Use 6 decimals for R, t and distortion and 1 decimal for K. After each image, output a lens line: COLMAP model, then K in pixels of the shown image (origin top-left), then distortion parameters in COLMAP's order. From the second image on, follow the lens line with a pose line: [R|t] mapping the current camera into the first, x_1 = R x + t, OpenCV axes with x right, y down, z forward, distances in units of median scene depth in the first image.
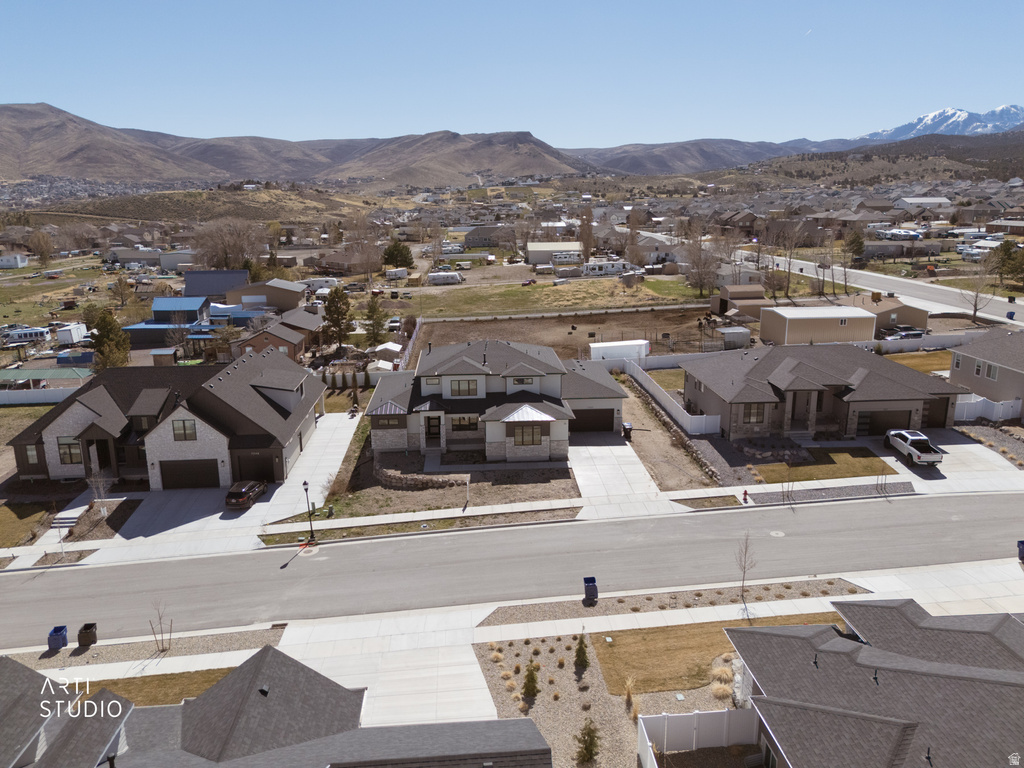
lens RADIAL K [[753.5, 0, 515.9], [0, 753.5, 385.0], [0, 0, 1]] dist [0.072130, -0.070402]
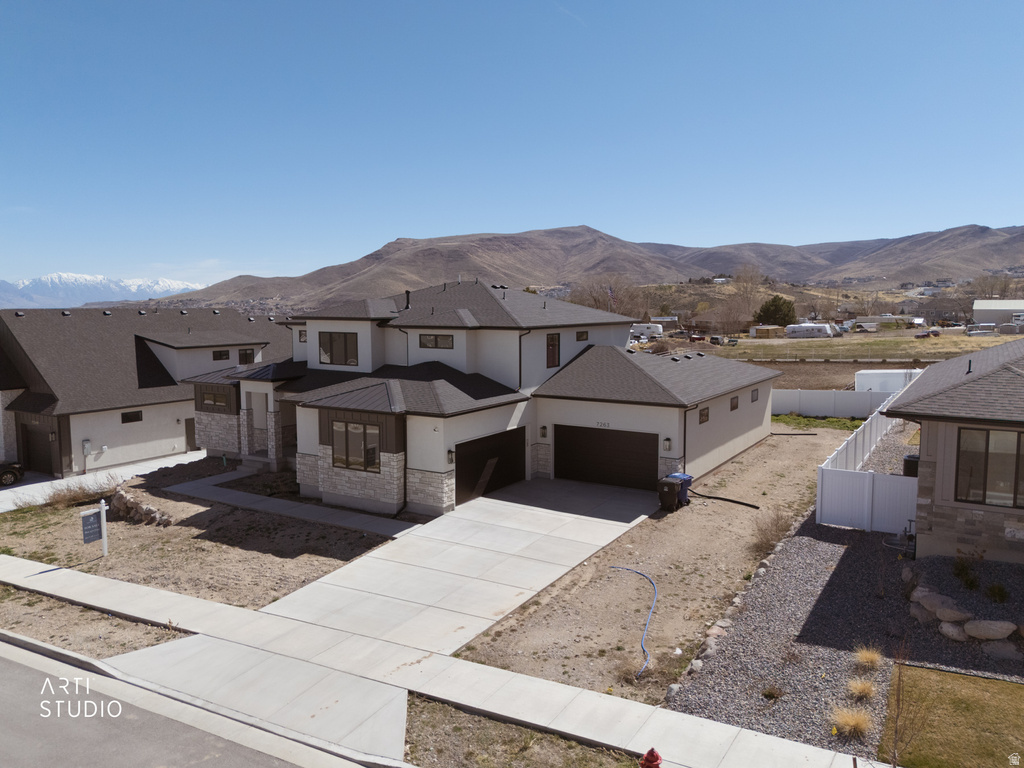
lens RADIAL K [[753.5, 0, 515.9], [0, 753.5, 385.0], [0, 0, 1]] dist [0.072130, -0.070402]
pose [[0.811790, 0.066063, -0.580200, 0.090489], [-0.143111, 0.985787, -0.087991, 0.015572], [0.566141, 0.154464, 0.809707, 0.189518]]
